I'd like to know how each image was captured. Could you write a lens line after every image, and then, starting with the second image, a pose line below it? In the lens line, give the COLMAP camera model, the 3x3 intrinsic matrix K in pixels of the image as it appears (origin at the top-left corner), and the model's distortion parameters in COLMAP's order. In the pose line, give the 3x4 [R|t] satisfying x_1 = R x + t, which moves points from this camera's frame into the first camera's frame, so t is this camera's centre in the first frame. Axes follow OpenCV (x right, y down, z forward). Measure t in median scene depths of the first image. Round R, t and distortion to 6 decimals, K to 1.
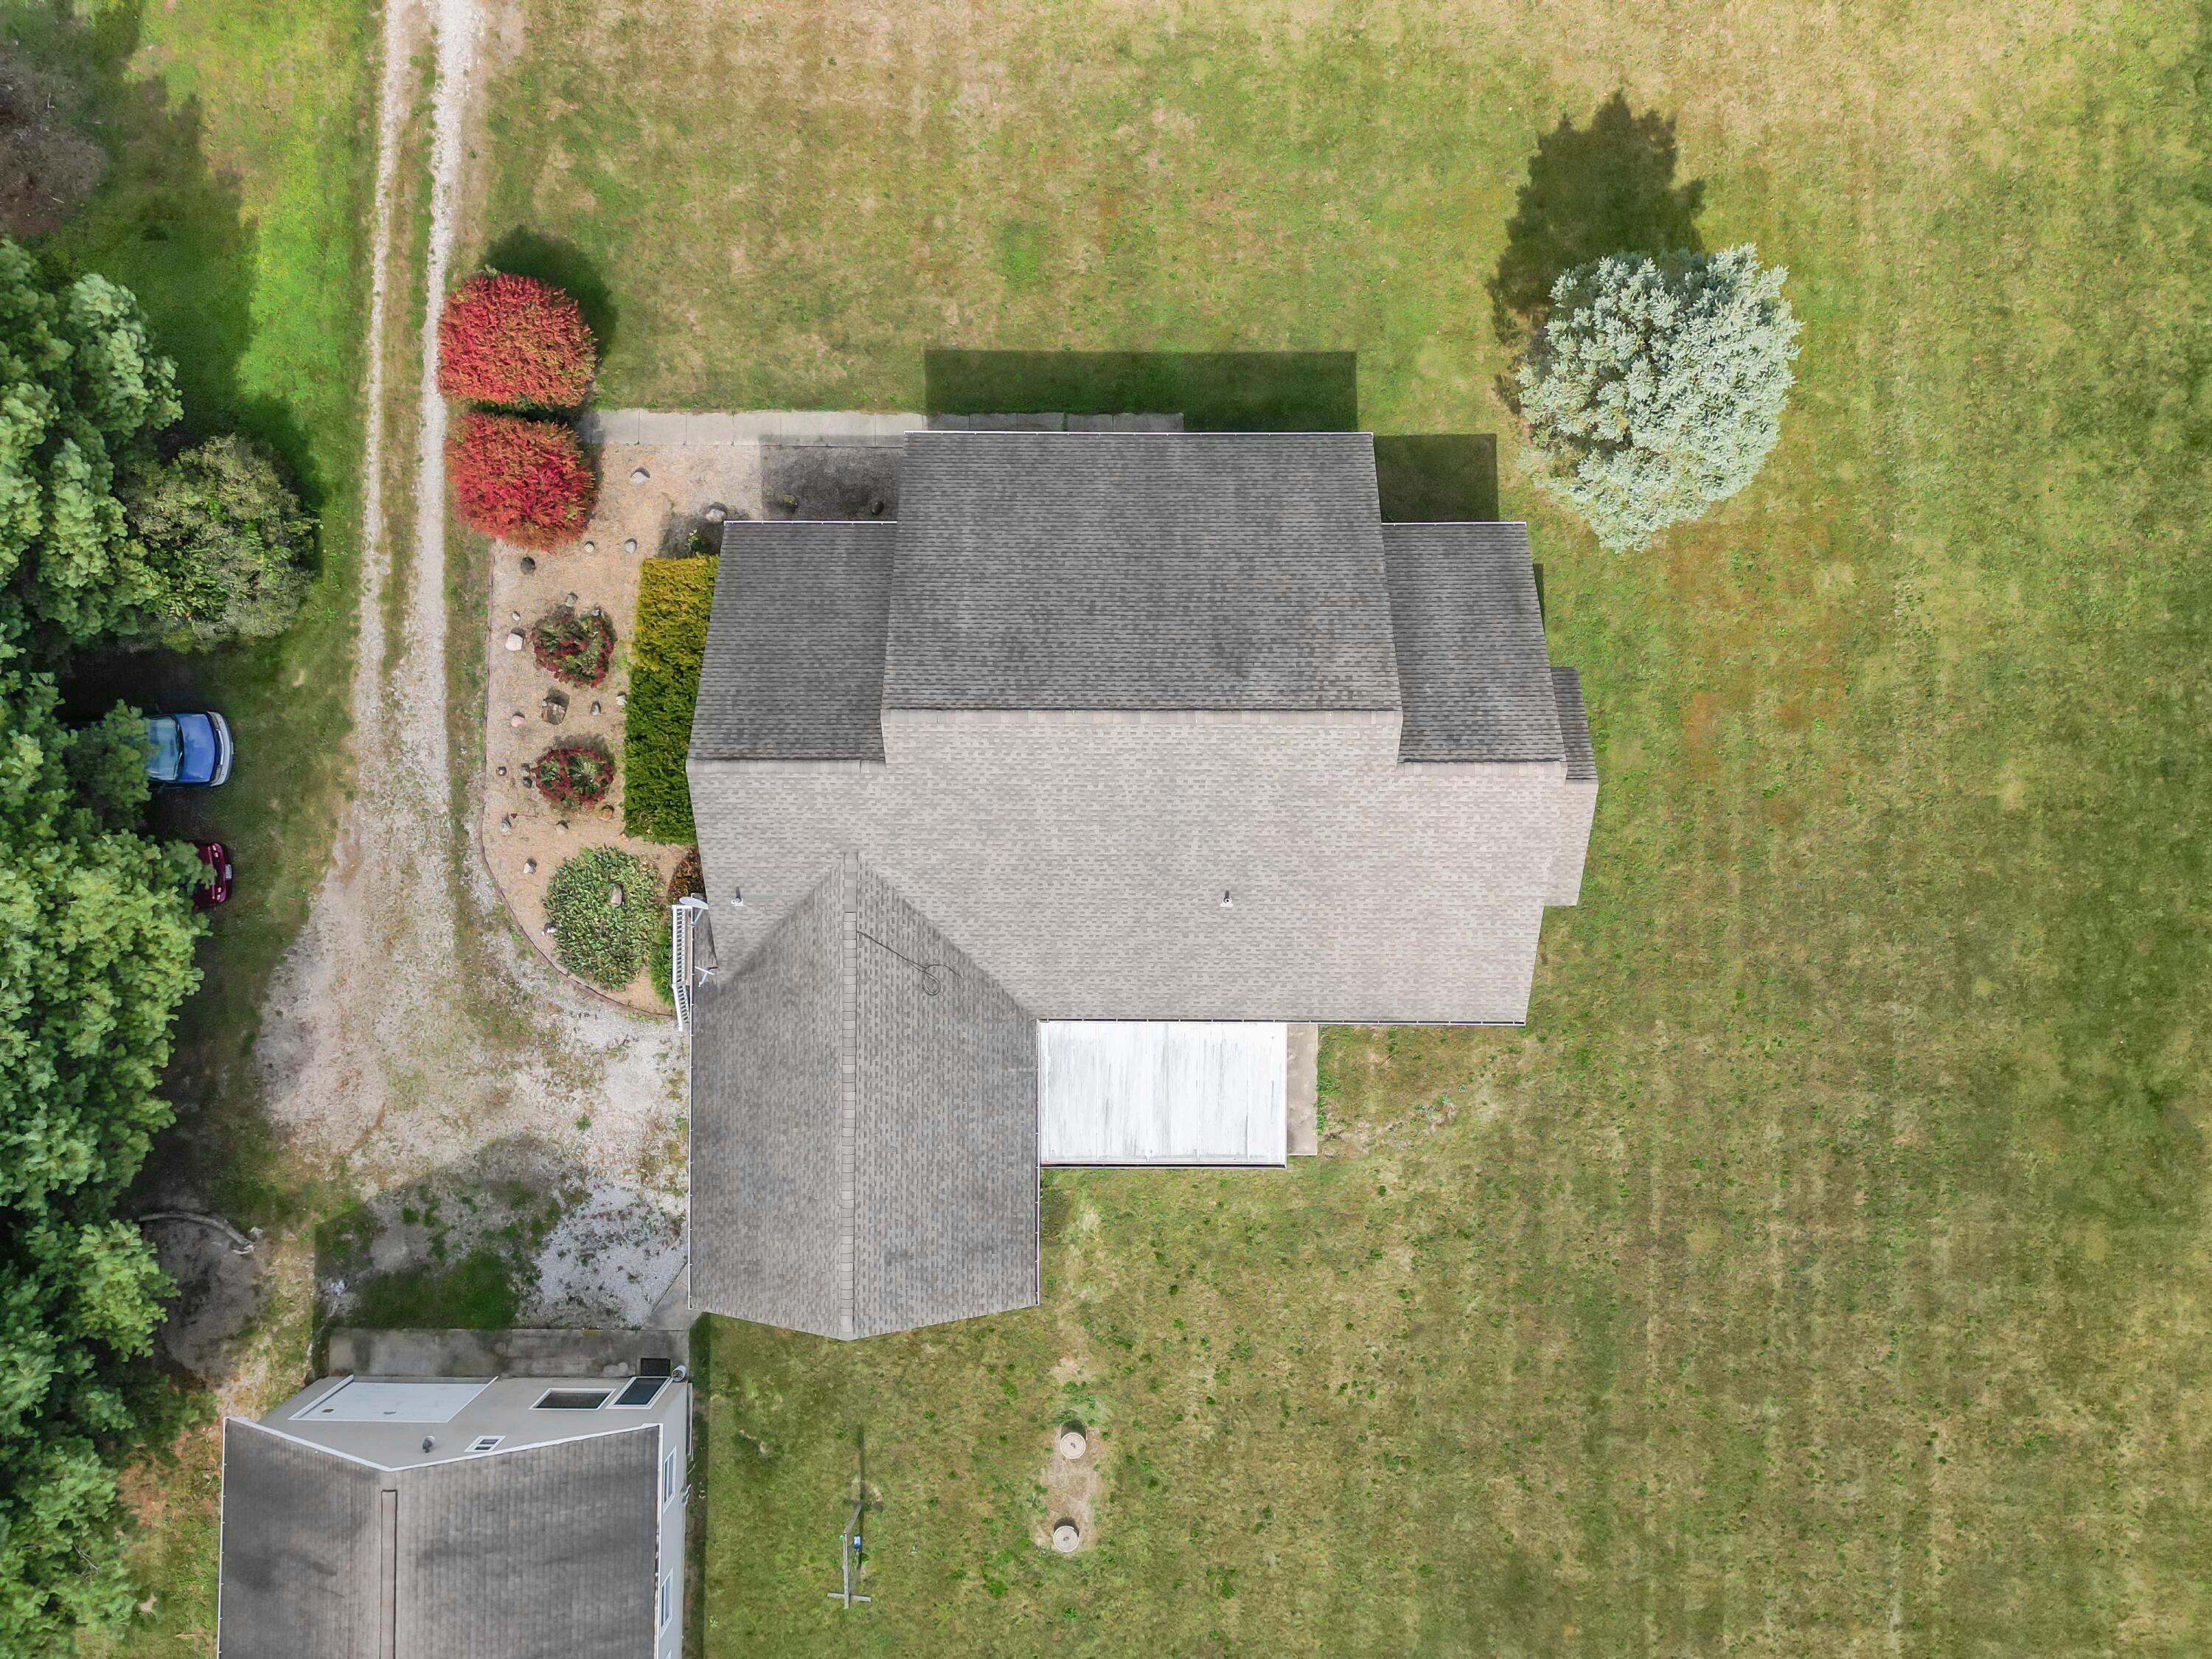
lens RADIAL K [[1551.8, 0, 1119.6], [0, 1551.8, 825.1], [0, 0, 1]] dist [0.054822, -0.048401]
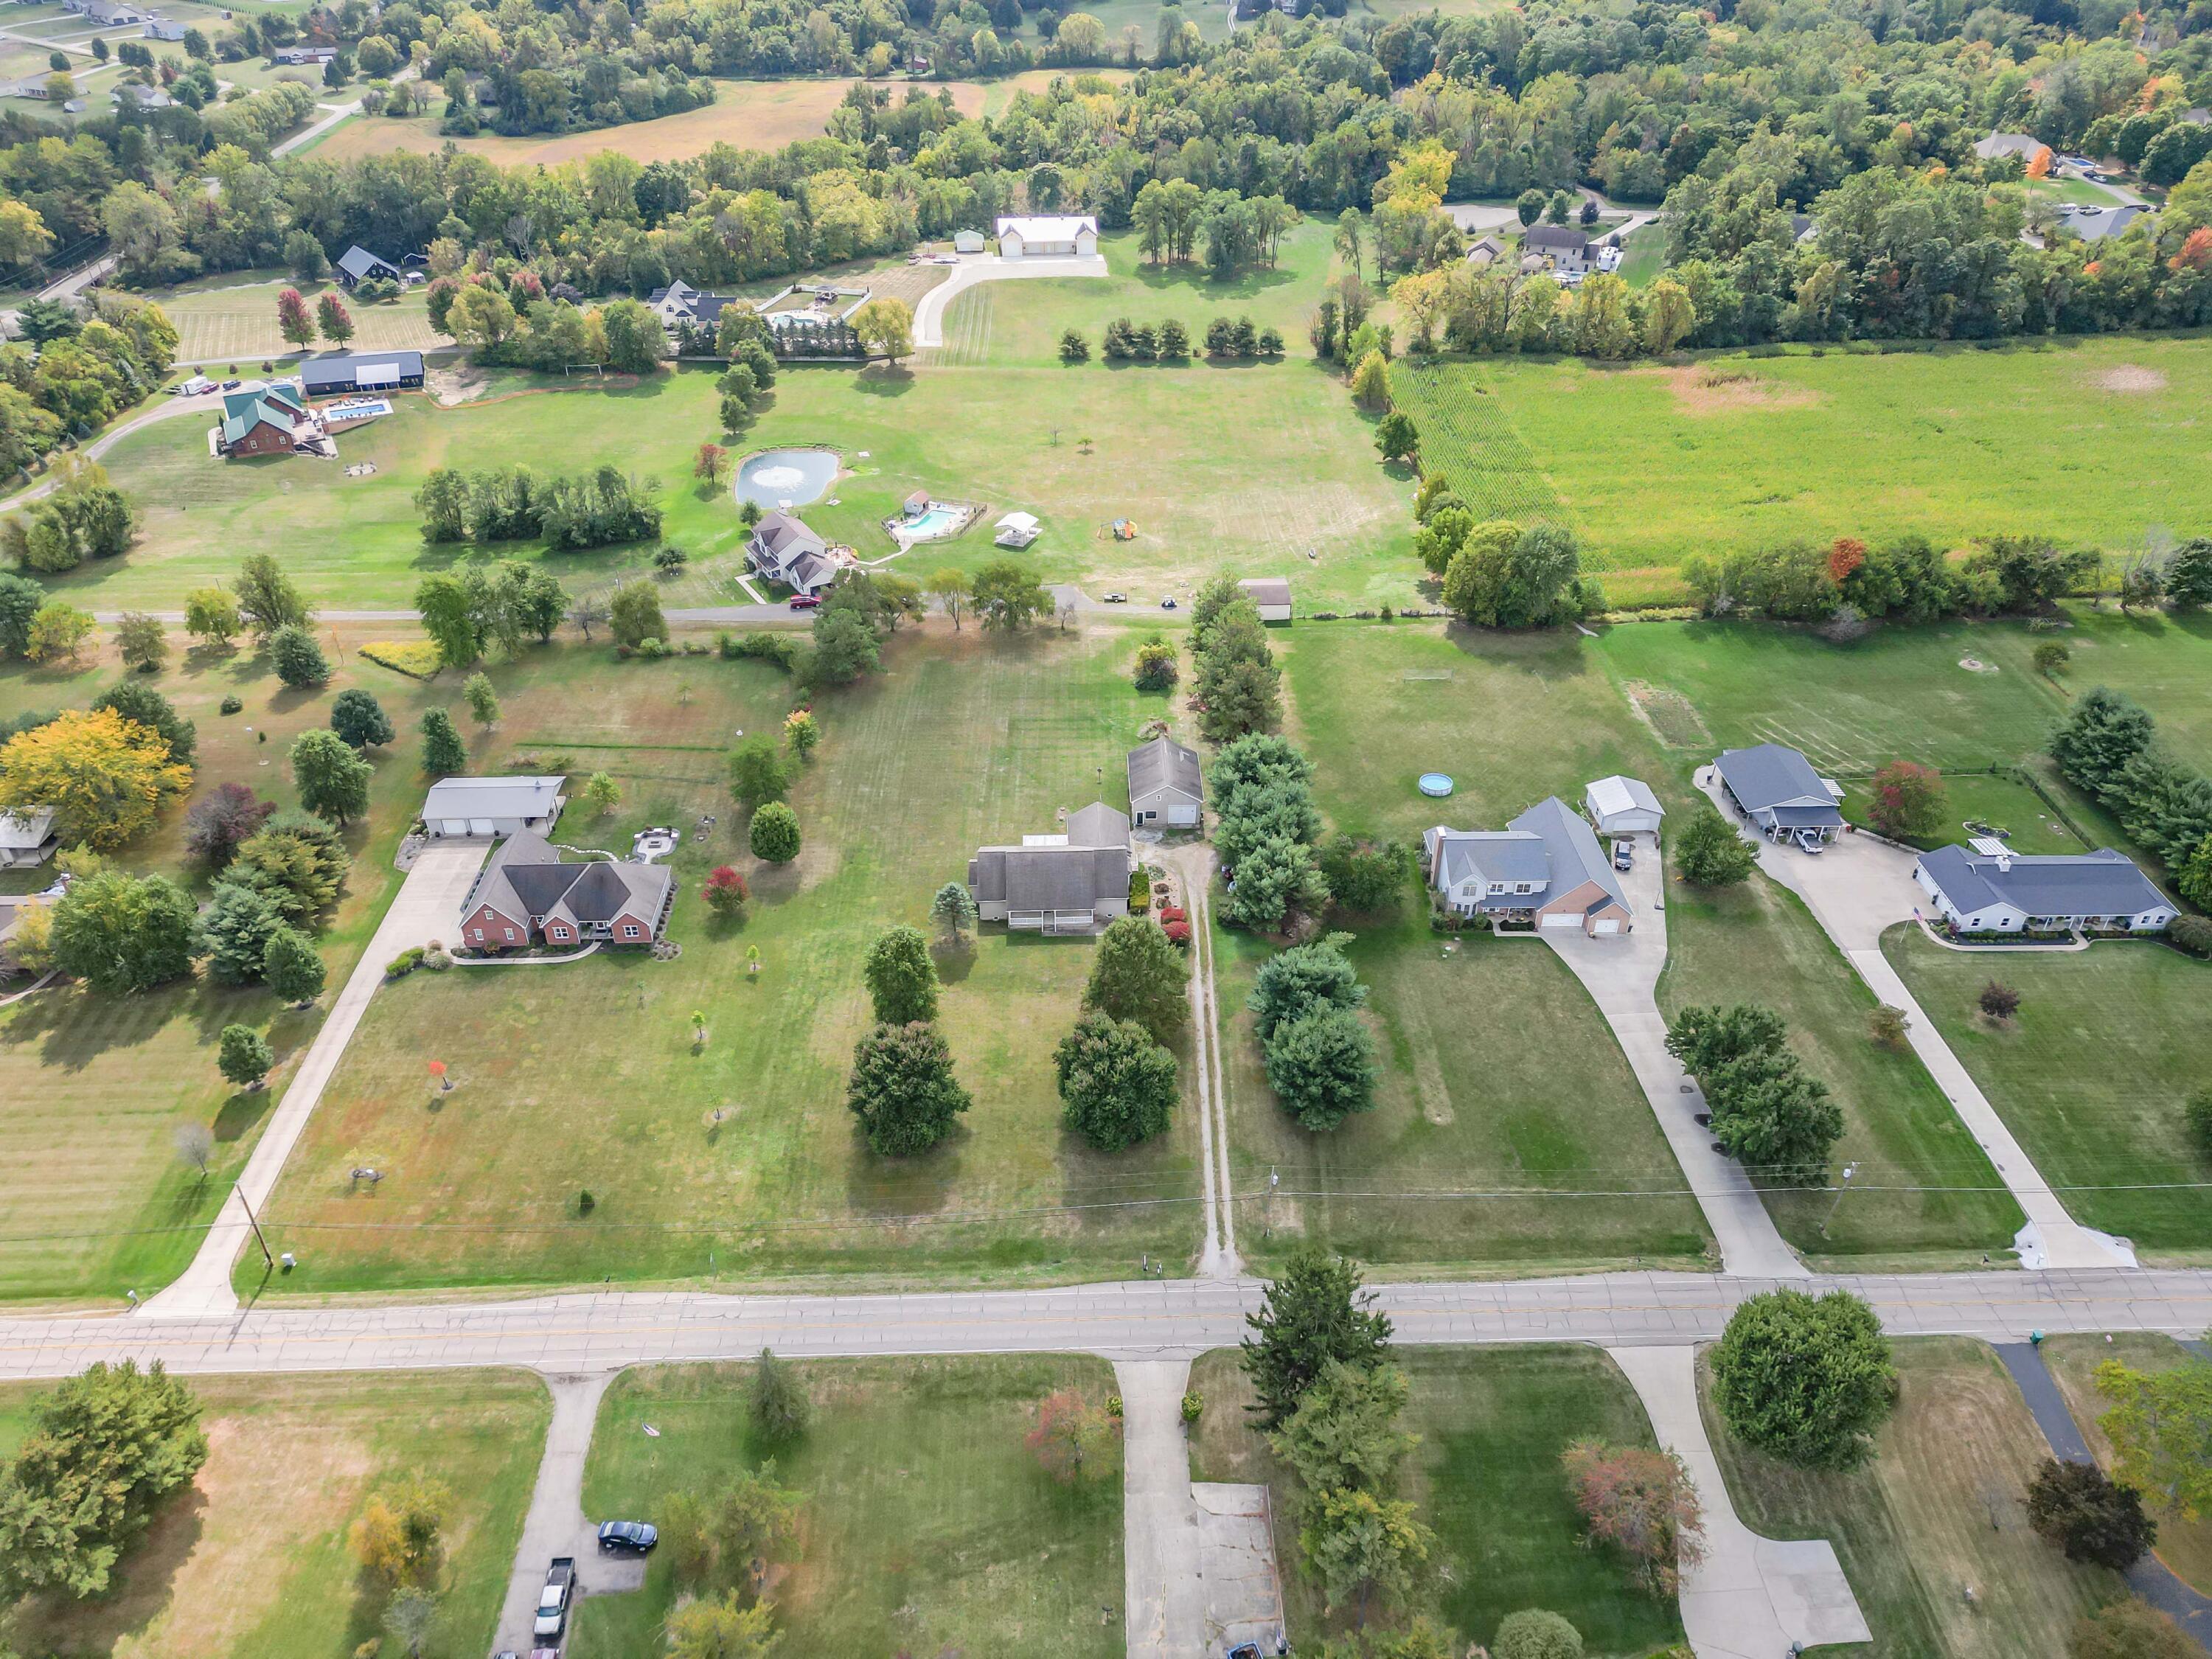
lens RADIAL K [[1551.8, 0, 1104.4], [0, 1551.8, 817.8], [0, 0, 1]] dist [0.054822, -0.048401]
pose [[-0.999299, 0.018035, -0.032820, -0.002126], [-0.037307, -0.555517, 0.830668, -4.052498], [-0.003251, 0.831310, 0.555800, -1.978330]]
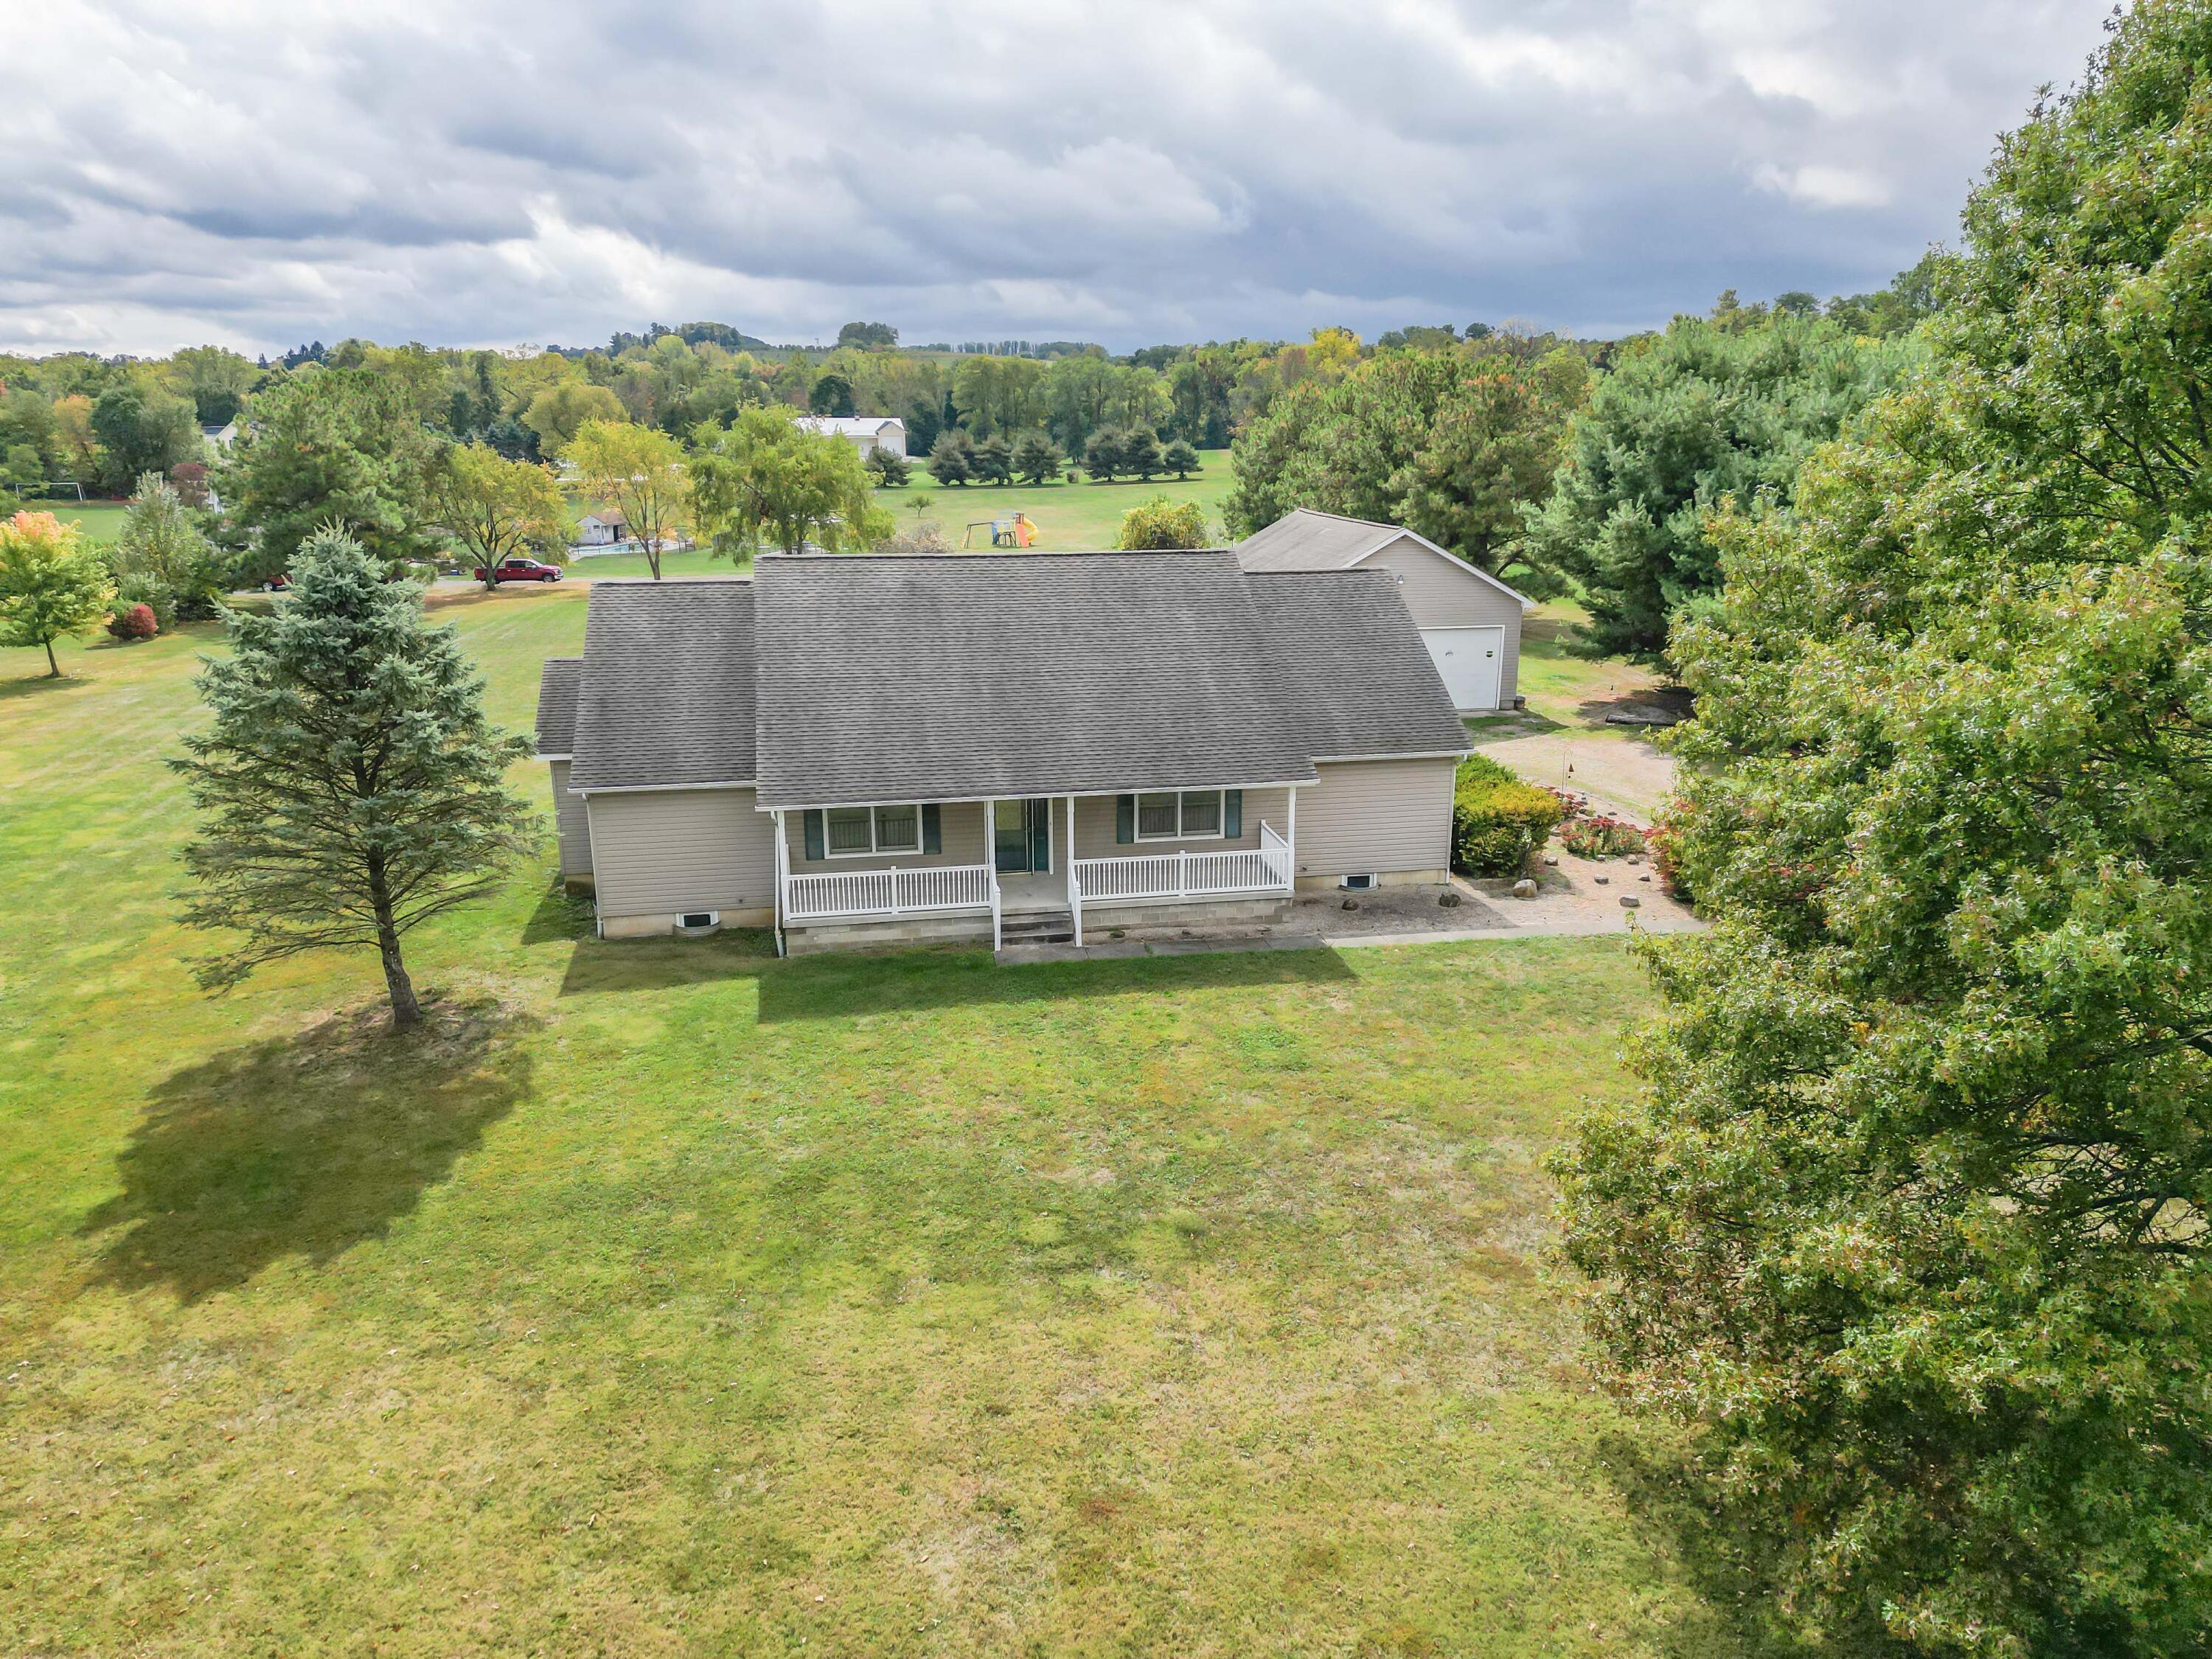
lens RADIAL K [[1551.8, 0, 1116.8], [0, 1551.8, 832.1], [0, 0, 1]] dist [0.054822, -0.048401]
pose [[-0.982016, 0.045873, -0.183137, 0.117211], [-0.188773, -0.253335, 0.948781, -0.958354], [-0.002872, 0.966290, 0.257438, 0.741745]]
